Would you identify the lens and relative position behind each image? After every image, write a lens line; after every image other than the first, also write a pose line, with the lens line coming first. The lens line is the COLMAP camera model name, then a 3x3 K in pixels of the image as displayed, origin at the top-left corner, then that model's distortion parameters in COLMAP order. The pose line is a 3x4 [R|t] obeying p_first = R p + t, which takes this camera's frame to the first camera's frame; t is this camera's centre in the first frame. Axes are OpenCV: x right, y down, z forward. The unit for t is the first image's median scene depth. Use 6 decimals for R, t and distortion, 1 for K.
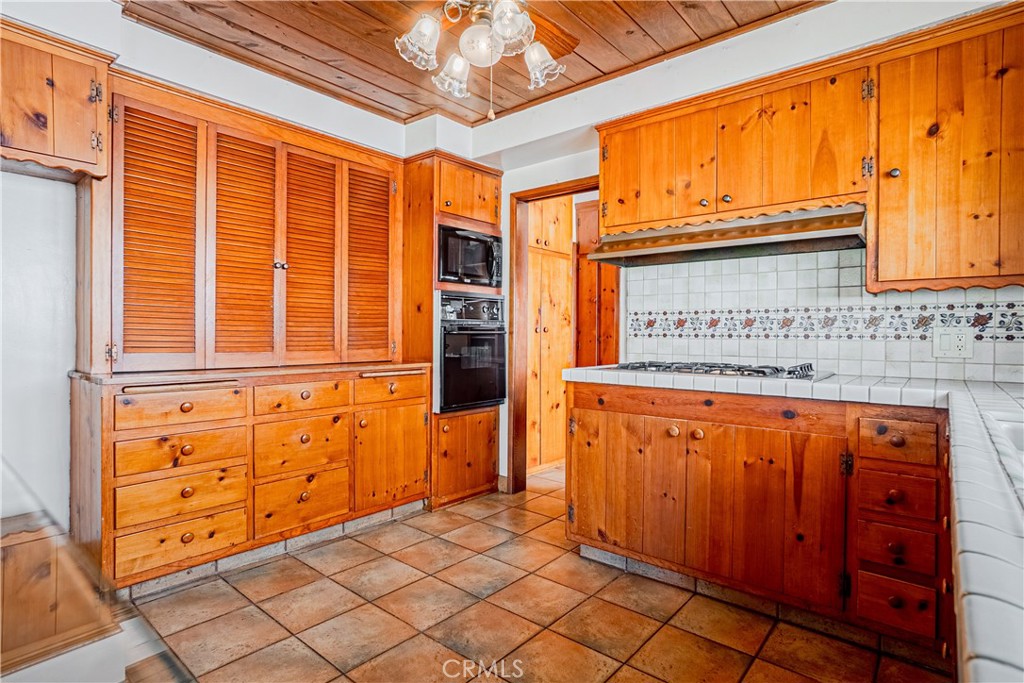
lens RADIAL K [[527.5, 0, 507.3], [0, 527.5, 338.7], [0, 0, 1]] dist [-0.025196, 0.000824]
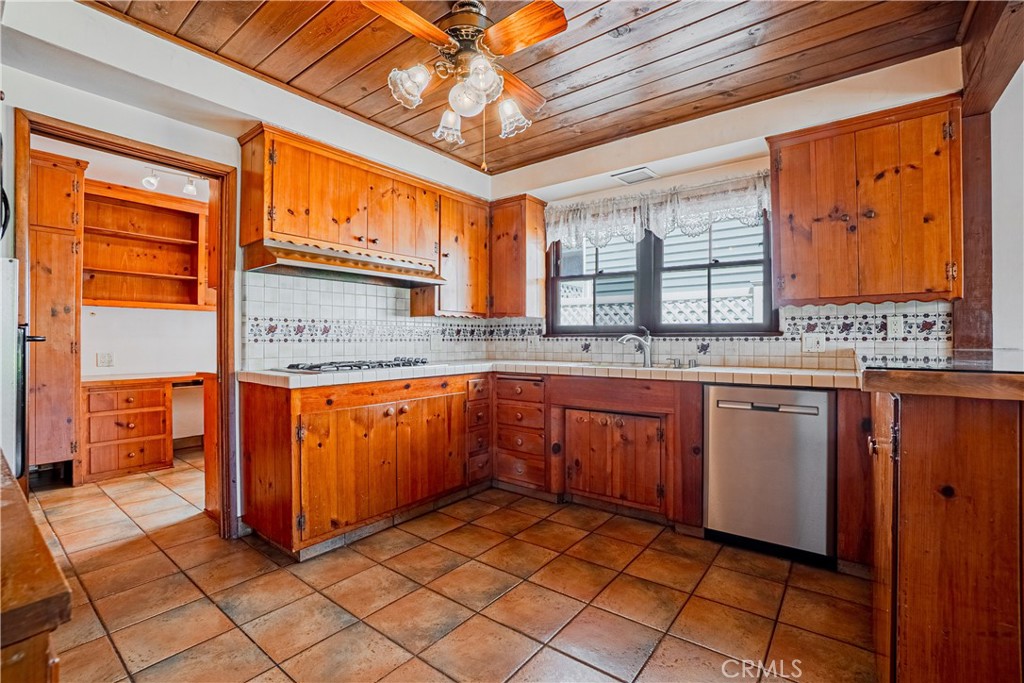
lens RADIAL K [[455.9, 0, 507.0], [0, 455.9, 338.6], [0, 0, 1]] dist [-0.054044, 0.017853]
pose [[-0.044734, -0.005064, 0.998986, -0.791205], [0.010342, 0.999931, 0.005532, -0.012348], [-0.998945, 0.010579, -0.044679, 0.703574]]
